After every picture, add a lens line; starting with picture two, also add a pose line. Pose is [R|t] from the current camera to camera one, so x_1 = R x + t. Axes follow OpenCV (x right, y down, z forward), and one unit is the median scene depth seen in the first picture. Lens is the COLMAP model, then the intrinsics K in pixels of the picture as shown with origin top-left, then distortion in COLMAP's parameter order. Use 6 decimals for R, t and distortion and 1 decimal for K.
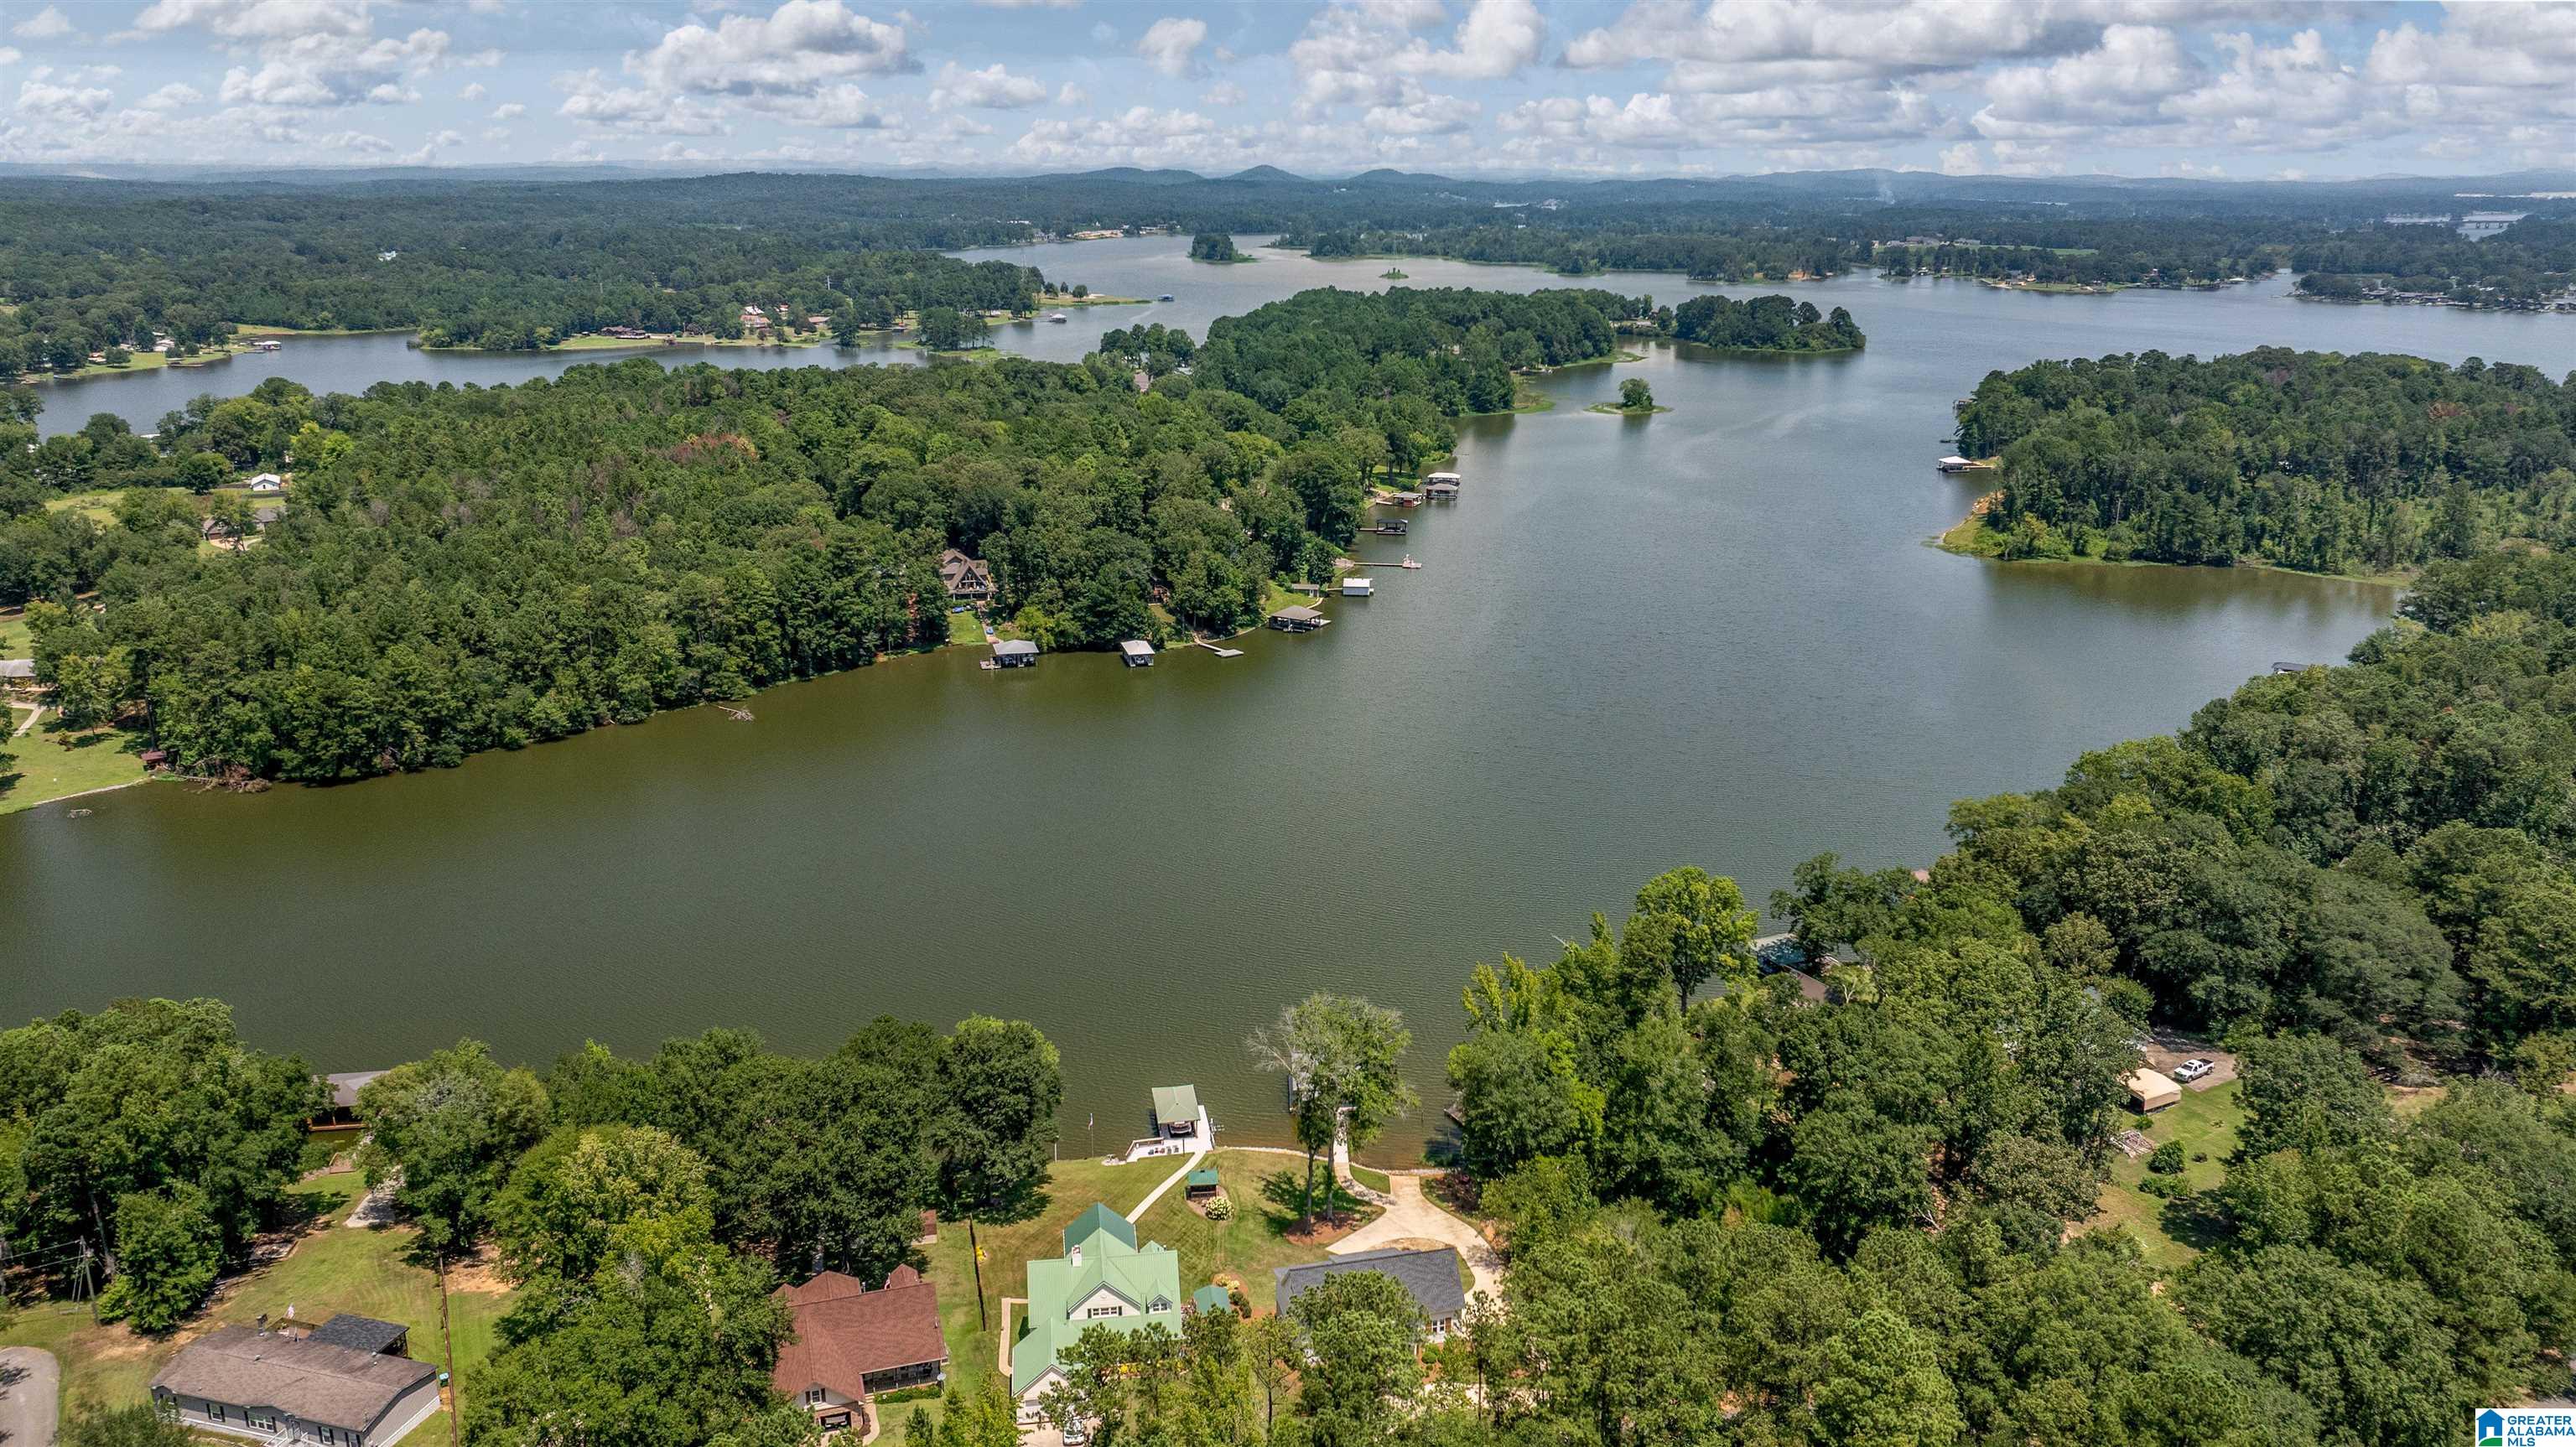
lens RADIAL K [[1922.9, 0, 1330.0], [0, 1922.9, 703.7], [0, 0, 1]] dist [-0.015469, -0.012488]
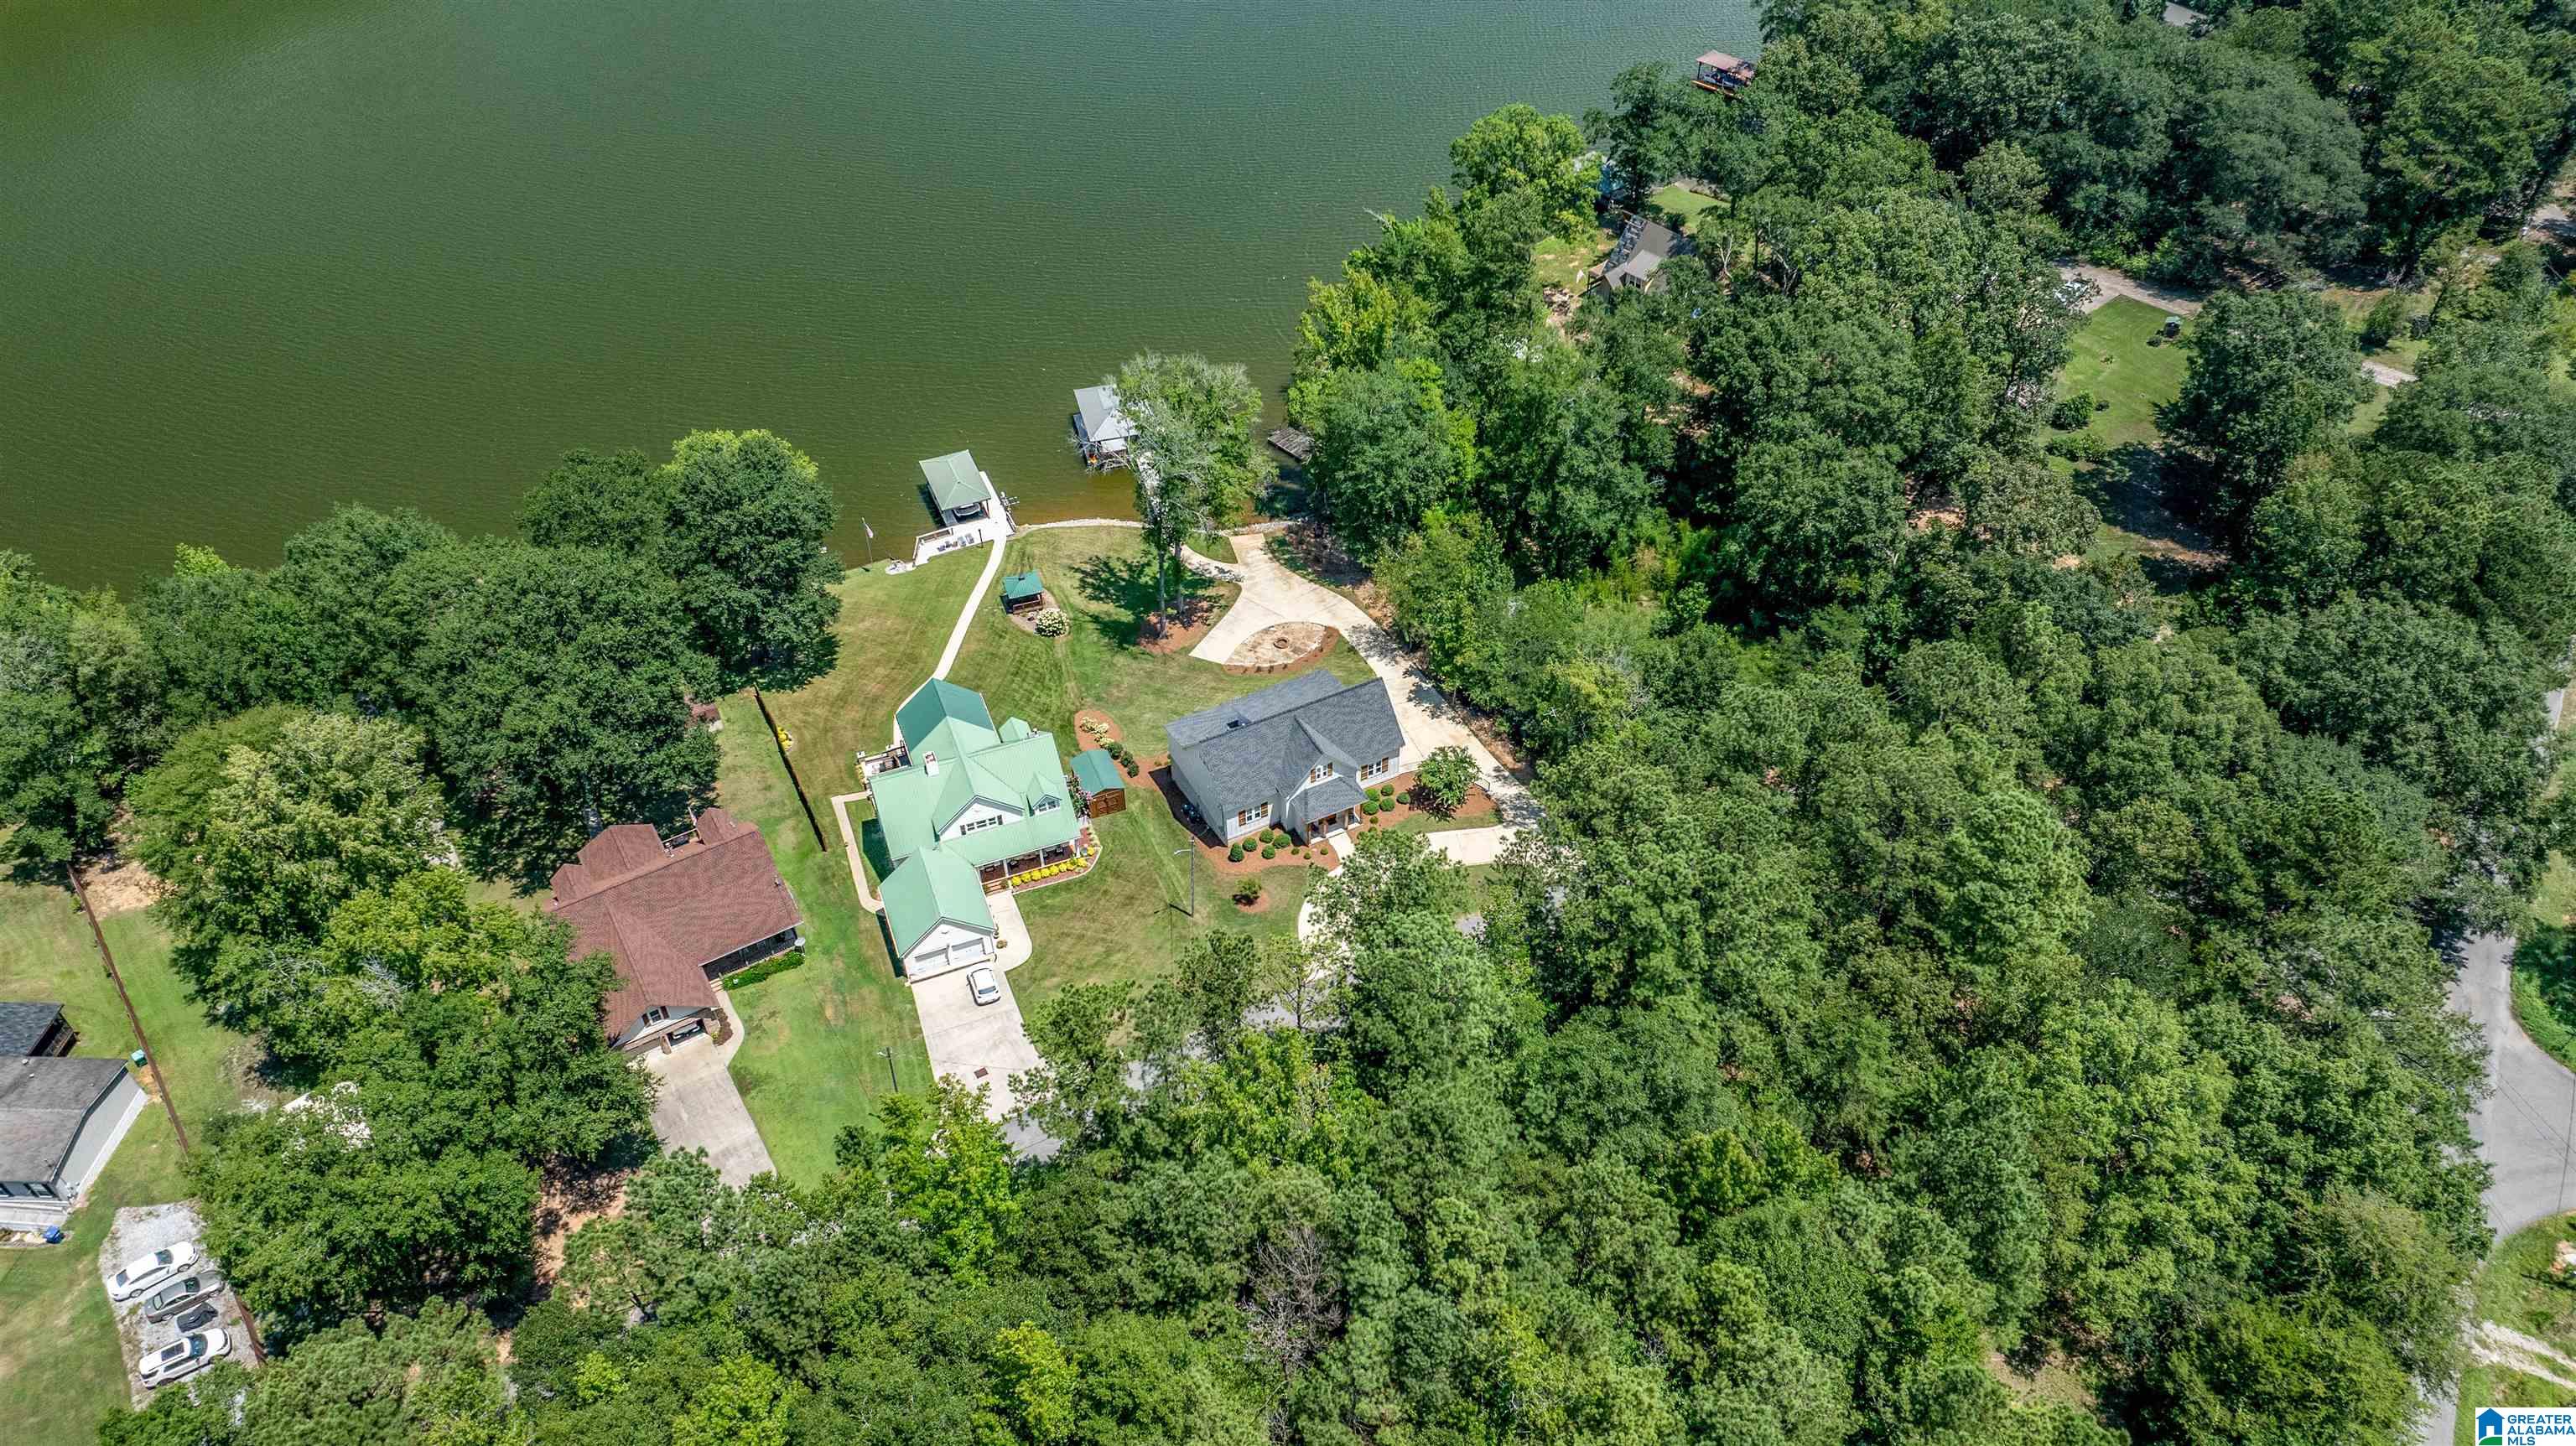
lens RADIAL K [[1838.5, 0, 1330.0], [0, 1838.5, 710.5], [0, 0, 1]] dist [-0.022820, 0.007054]
pose [[0.972278, -0.159299, 0.171172, -0.079394], [0.064667, 0.886673, 0.457852, -0.059051], [-0.224709, -0.434090, 0.872394, 0.246189]]
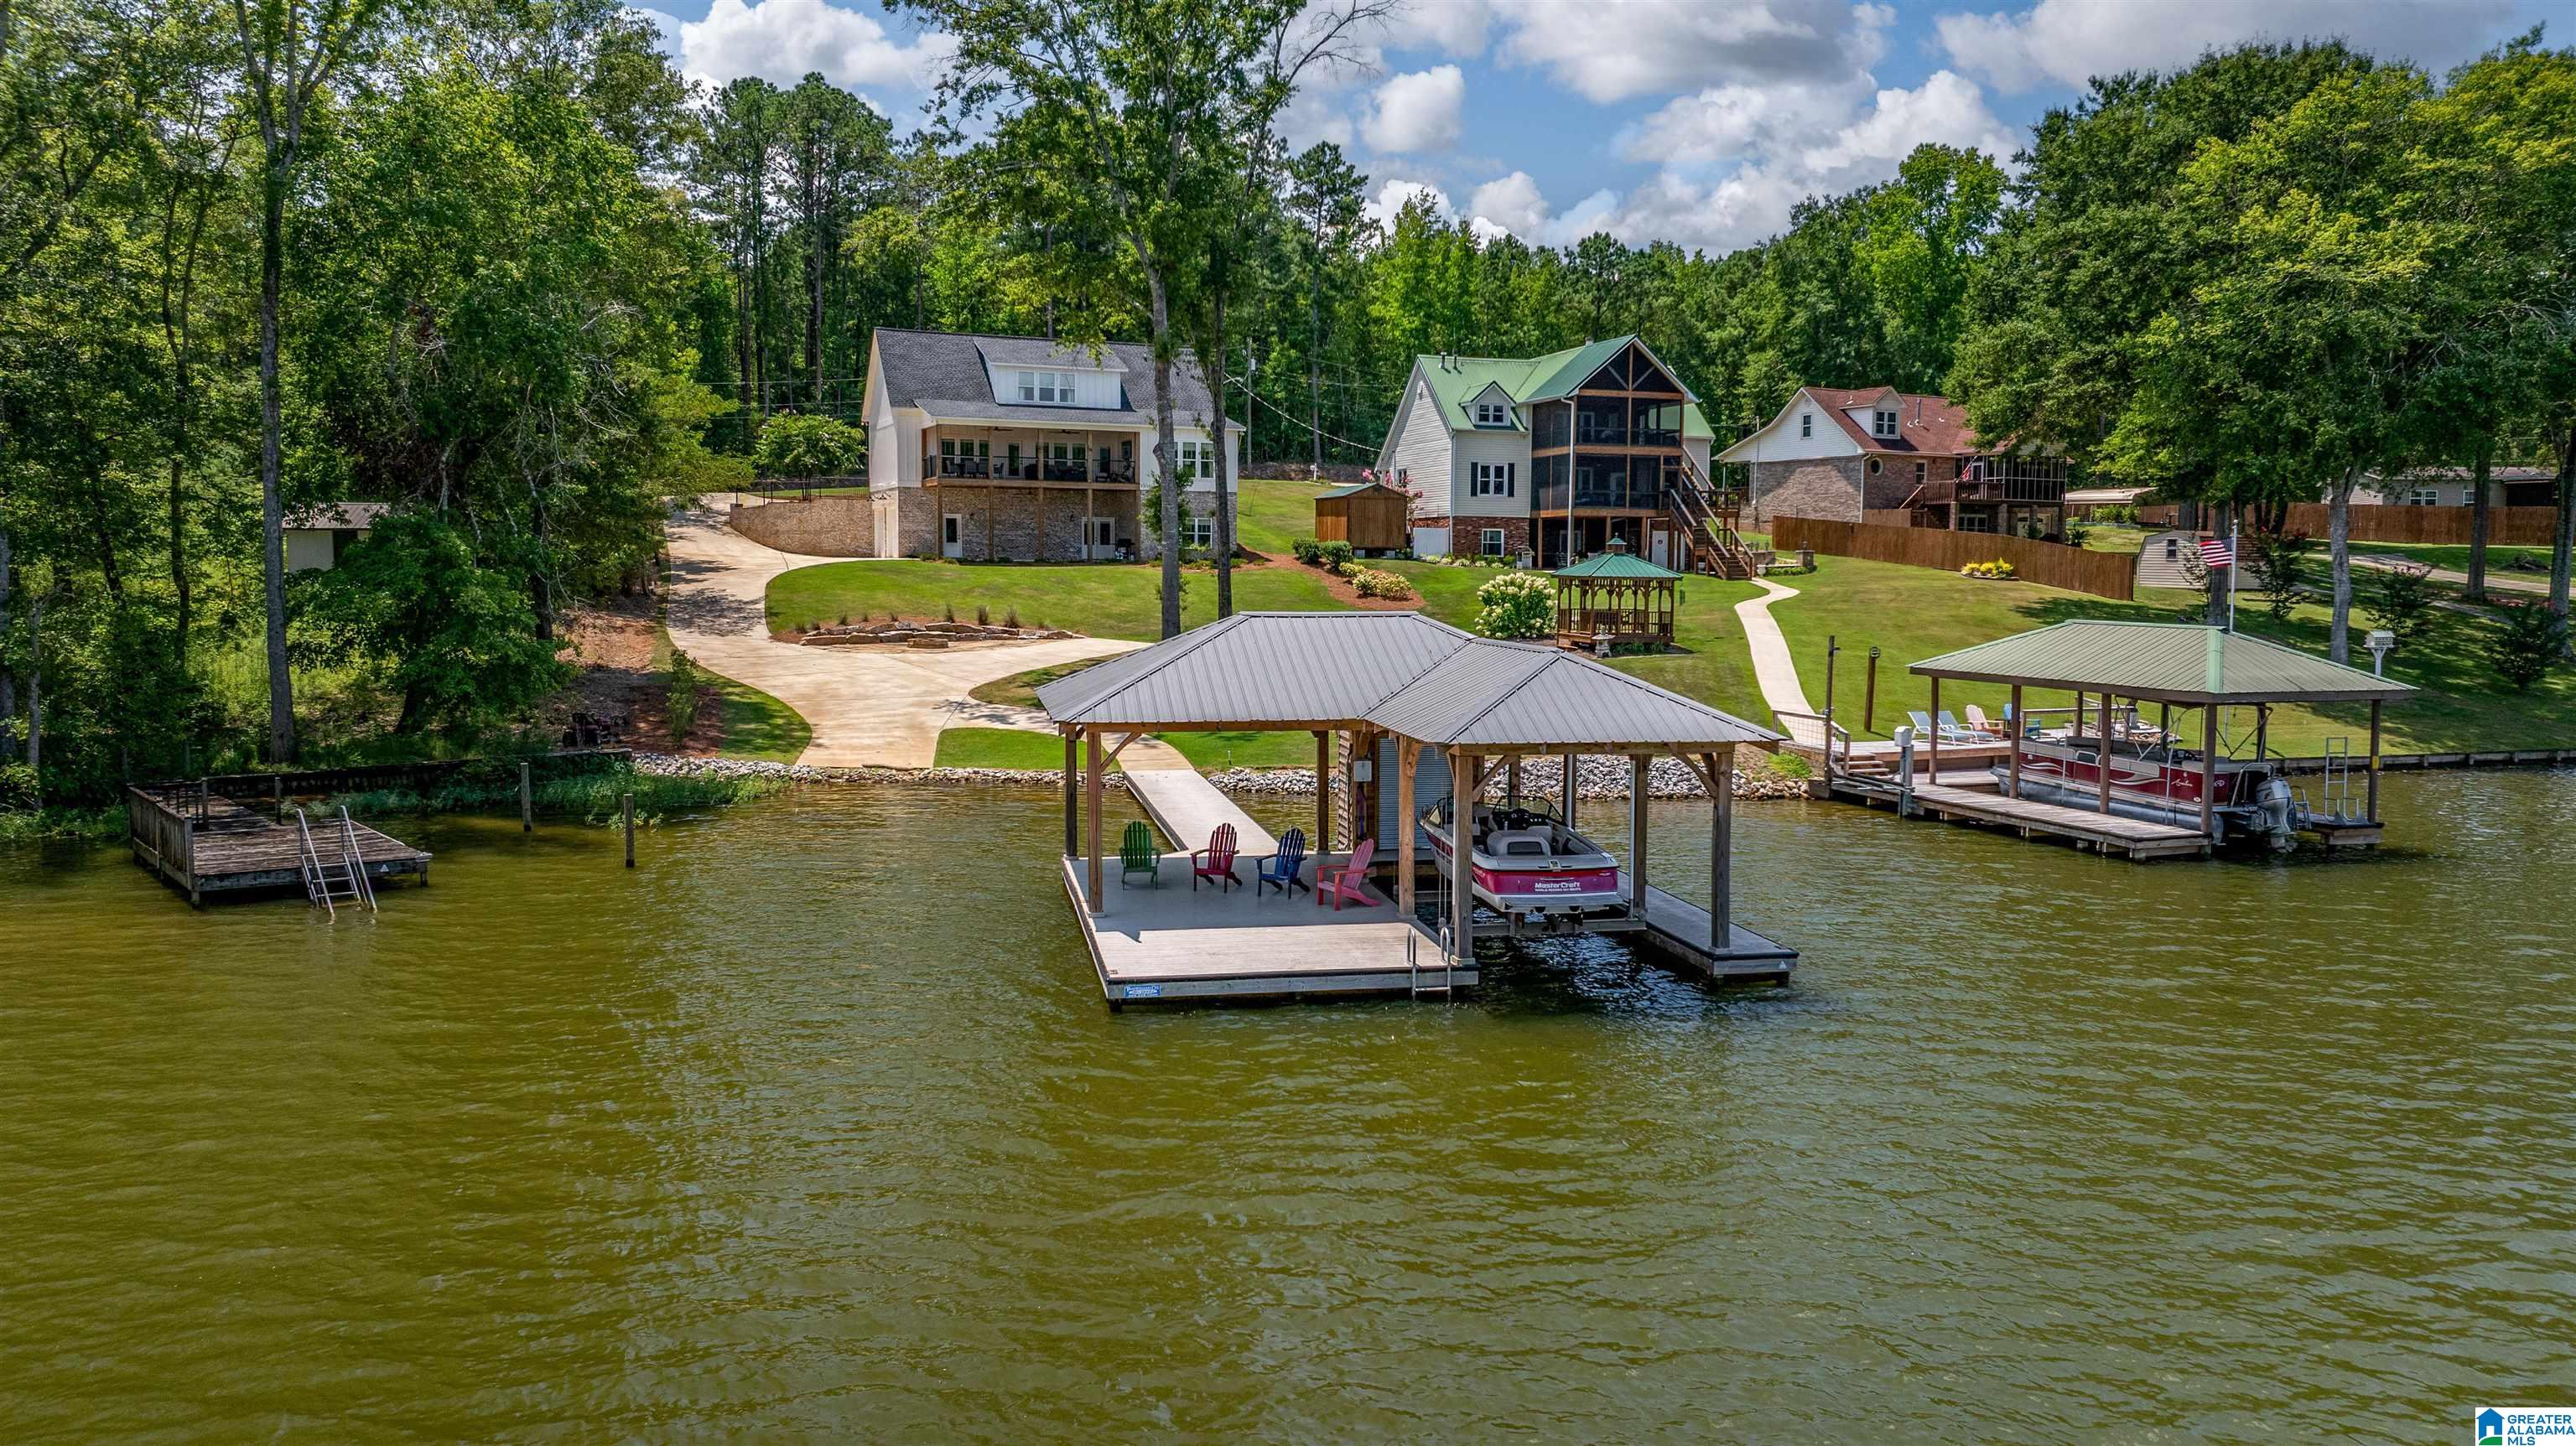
lens RADIAL K [[1838.5, 0, 1320.2], [0, 1838.5, 718.2], [0, 0, 1]] dist [-0.022820, 0.007054]
pose [[-0.988037, -0.006557, -0.154075, 0.018843], [-0.058030, 0.941470, 0.332065, 0.172150], [0.142879, 0.337034, -0.930588, 1.224772]]
